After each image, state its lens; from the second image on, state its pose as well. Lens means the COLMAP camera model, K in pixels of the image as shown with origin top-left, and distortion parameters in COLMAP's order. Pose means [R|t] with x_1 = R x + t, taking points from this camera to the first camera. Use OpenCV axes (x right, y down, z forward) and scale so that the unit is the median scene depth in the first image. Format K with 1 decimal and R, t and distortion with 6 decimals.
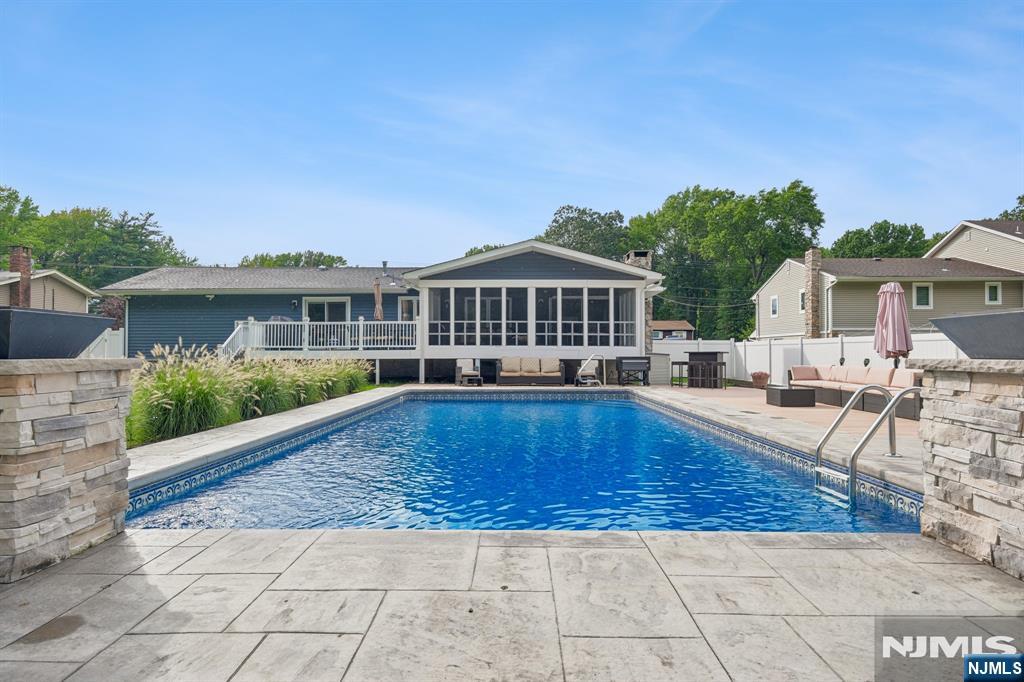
lens RADIAL K [[557.1, 0, 512.0], [0, 557.1, 341.0], [0, 0, 1]] dist [0.001655, -0.000604]
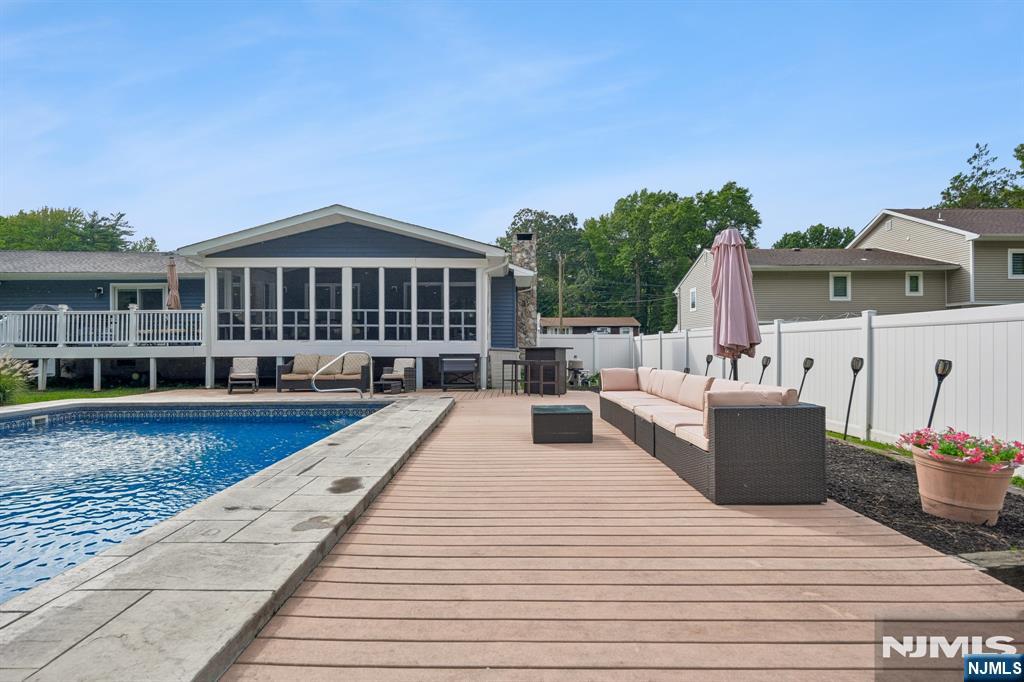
lens RADIAL K [[497.5, 0, 512.0], [0, 497.5, 341.0], [0, 0, 1]] dist [-0.000527, 0.000196]
pose [[0.999659, -0.001970, 0.026046, 0.166996], [0.001764, 0.999967, 0.007928, 0.002826], [-0.026061, -0.007879, 0.999629, 0.183072]]
